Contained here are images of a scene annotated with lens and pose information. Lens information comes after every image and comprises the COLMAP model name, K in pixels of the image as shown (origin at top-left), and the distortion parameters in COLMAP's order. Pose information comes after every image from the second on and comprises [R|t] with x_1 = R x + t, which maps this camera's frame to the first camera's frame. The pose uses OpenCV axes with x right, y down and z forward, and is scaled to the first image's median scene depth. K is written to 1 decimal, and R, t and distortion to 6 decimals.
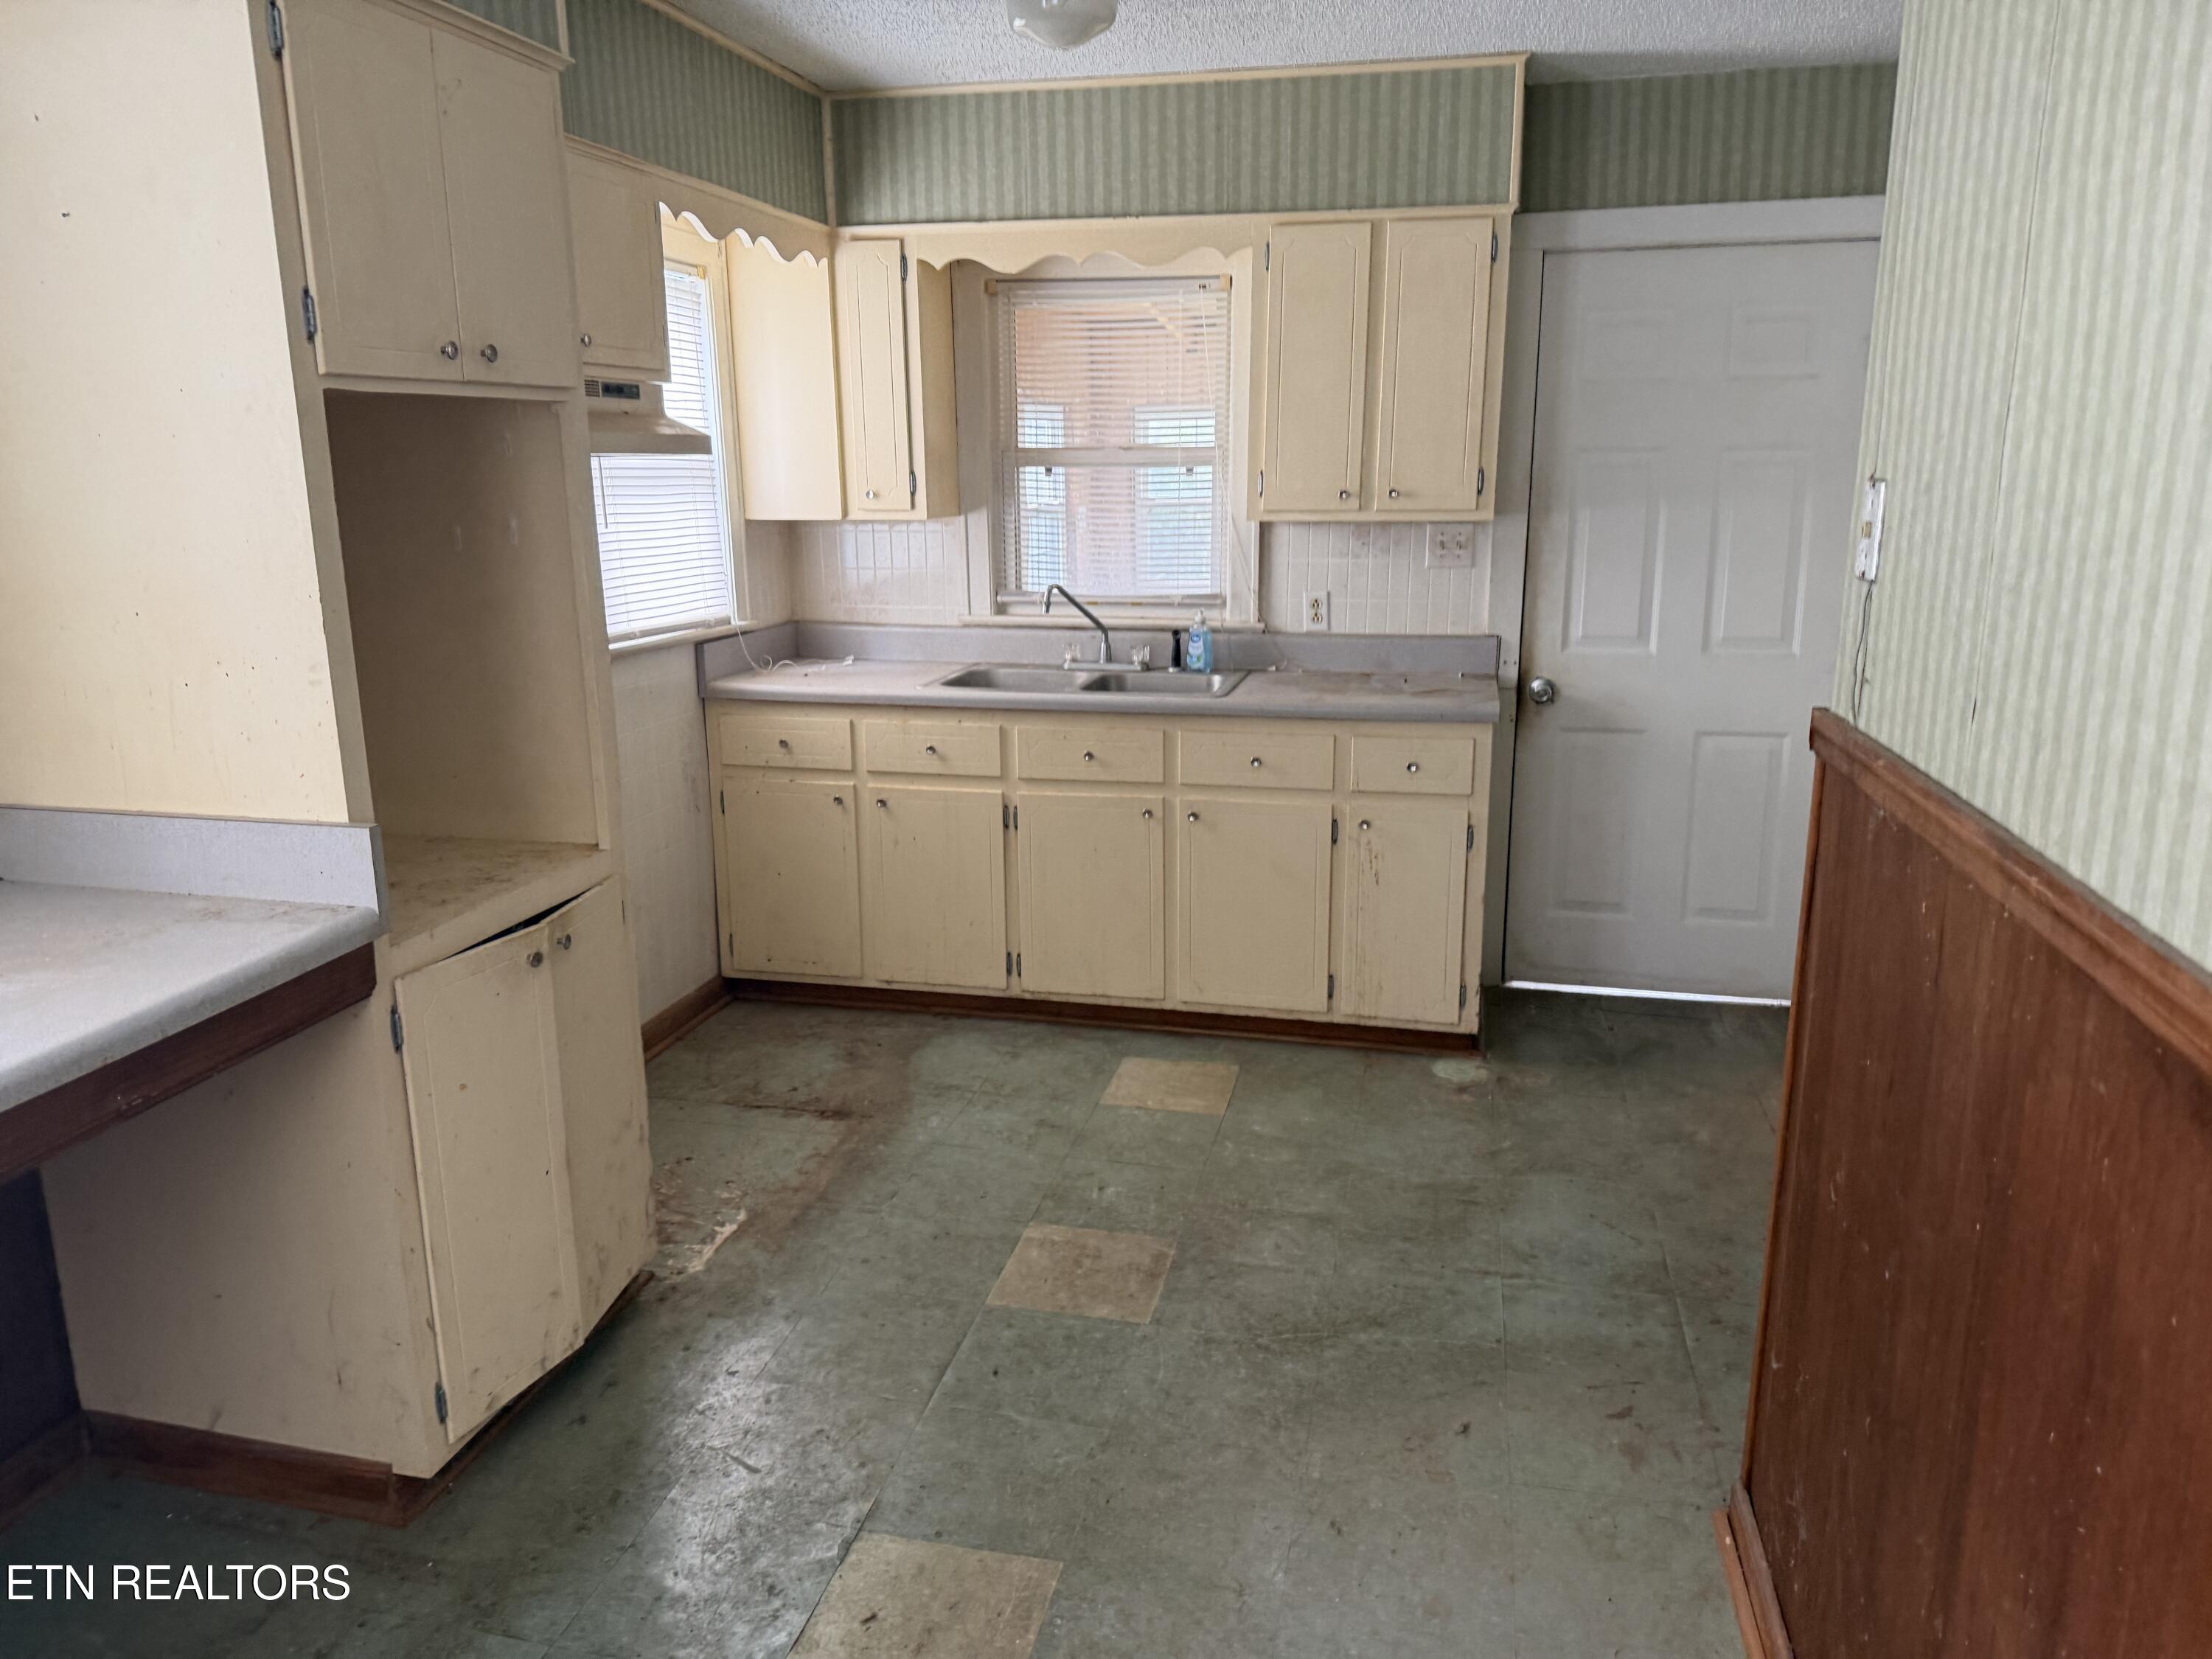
lens RADIAL K [[1538.9, 0, 1045.3], [0, 1538.9, 820.5], [0, 0, 1]] dist [0.108590, -0.170678]
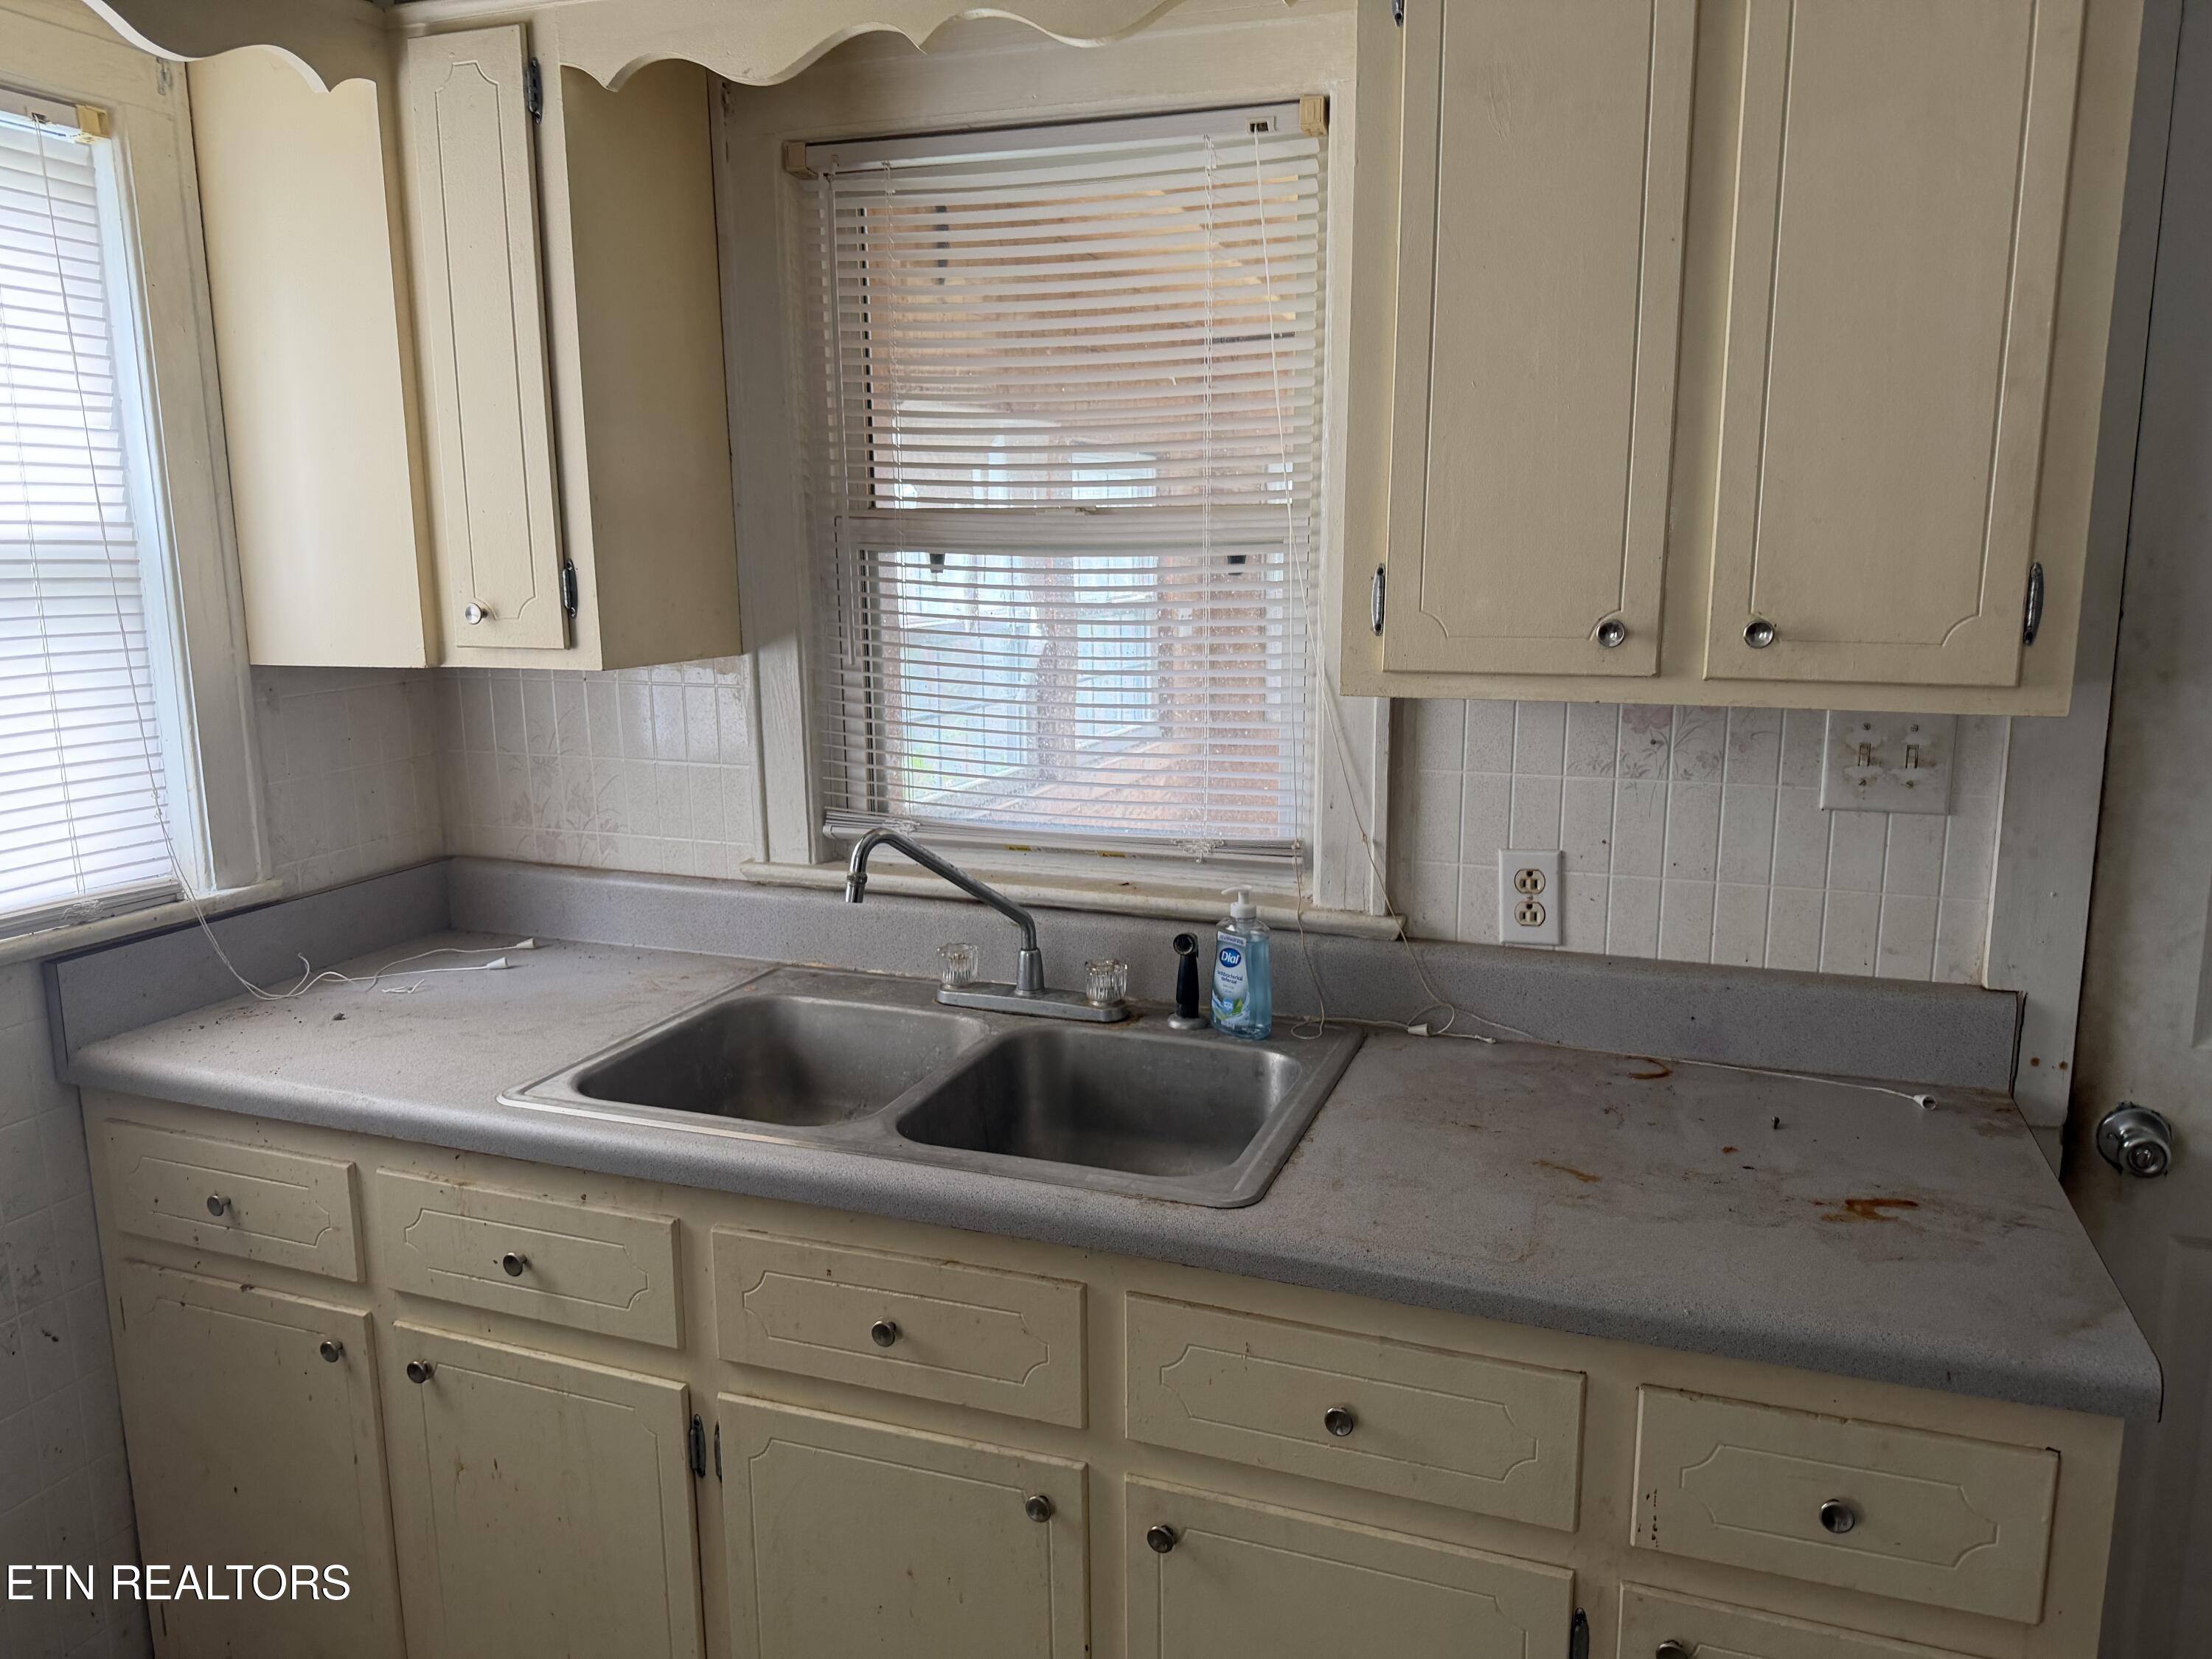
lens RADIAL K [[1538.9, 0, 1045.3], [0, 1538.9, 820.5], [0, 0, 1]] dist [0.108590, -0.170678]
pose [[0.991306, 0.023355, -0.129489, 0.101417], [-0.029277, 0.998602, -0.044020, -0.135707], [0.128280, 0.047428, 0.990603, 0.578334]]
